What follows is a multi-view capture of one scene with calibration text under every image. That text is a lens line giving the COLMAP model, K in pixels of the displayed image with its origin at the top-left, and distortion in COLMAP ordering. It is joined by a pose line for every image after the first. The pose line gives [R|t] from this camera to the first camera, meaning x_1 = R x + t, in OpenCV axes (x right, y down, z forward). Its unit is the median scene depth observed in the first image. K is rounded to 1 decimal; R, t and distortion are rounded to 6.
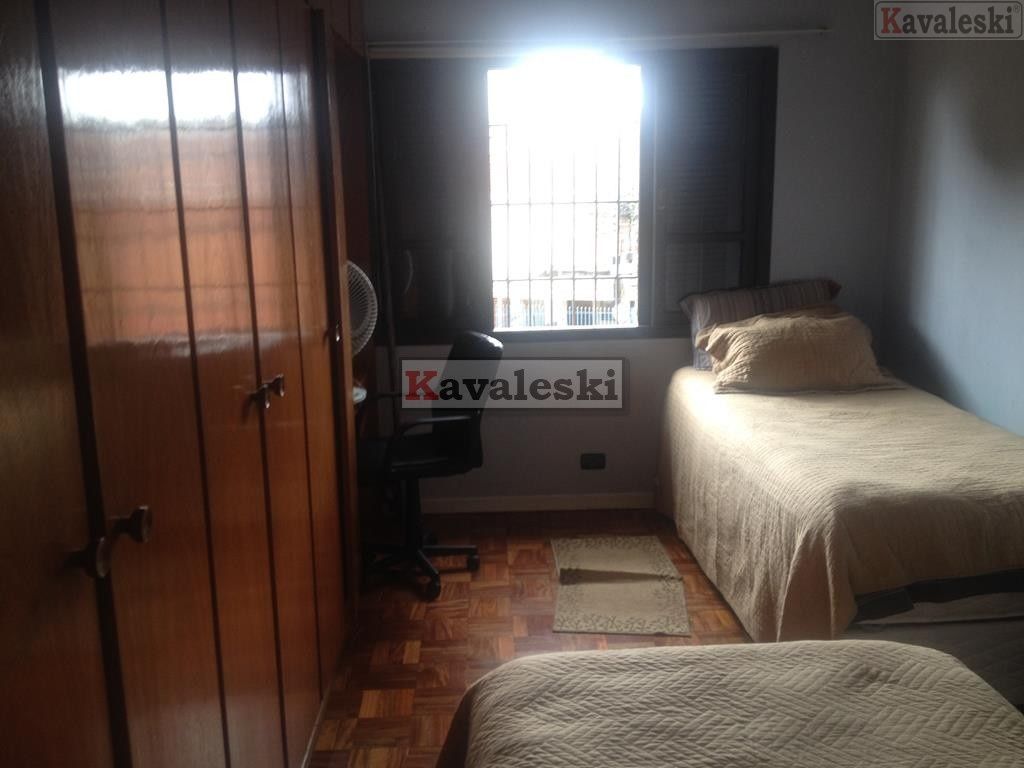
lens RADIAL K [[956.3, 0, 515.4], [0, 956.3, 381.6], [0, 0, 1]] dist [0.125674, -0.272379]
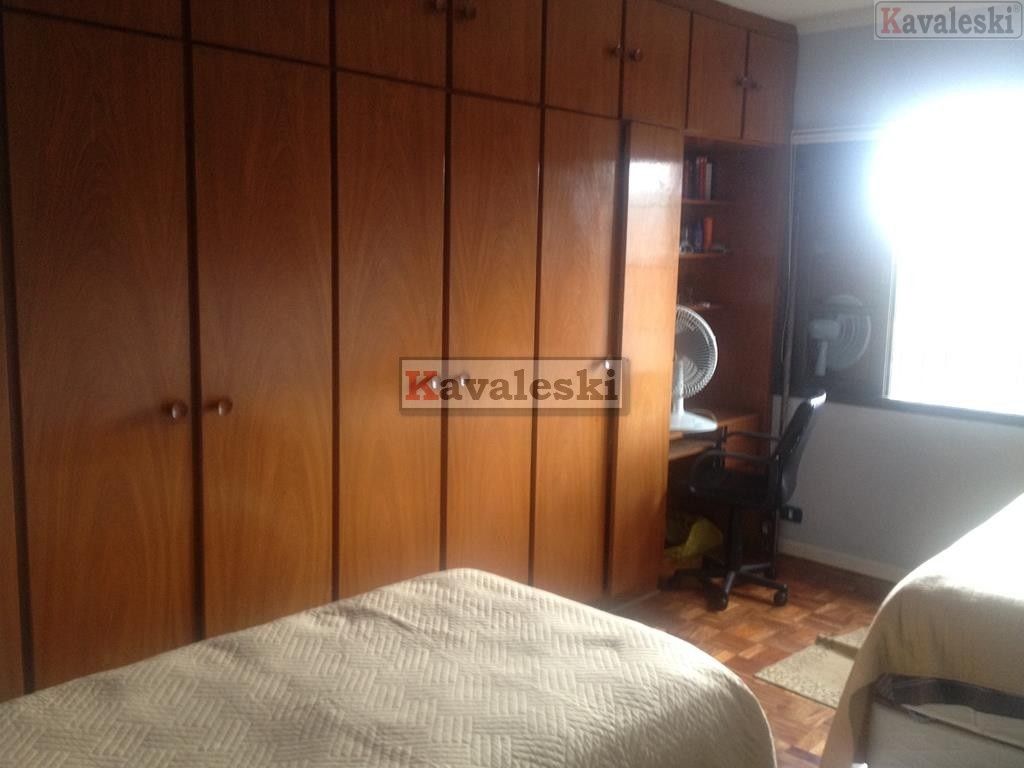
lens RADIAL K [[956.3, 0, 515.4], [0, 956.3, 381.6], [0, 0, 1]] dist [0.125674, -0.272379]
pose [[0.695186, 0.130282, -0.706926, 0.498562], [-0.177170, 0.984154, 0.007146, -0.008126], [0.696655, 0.120278, 0.707252, -0.006711]]
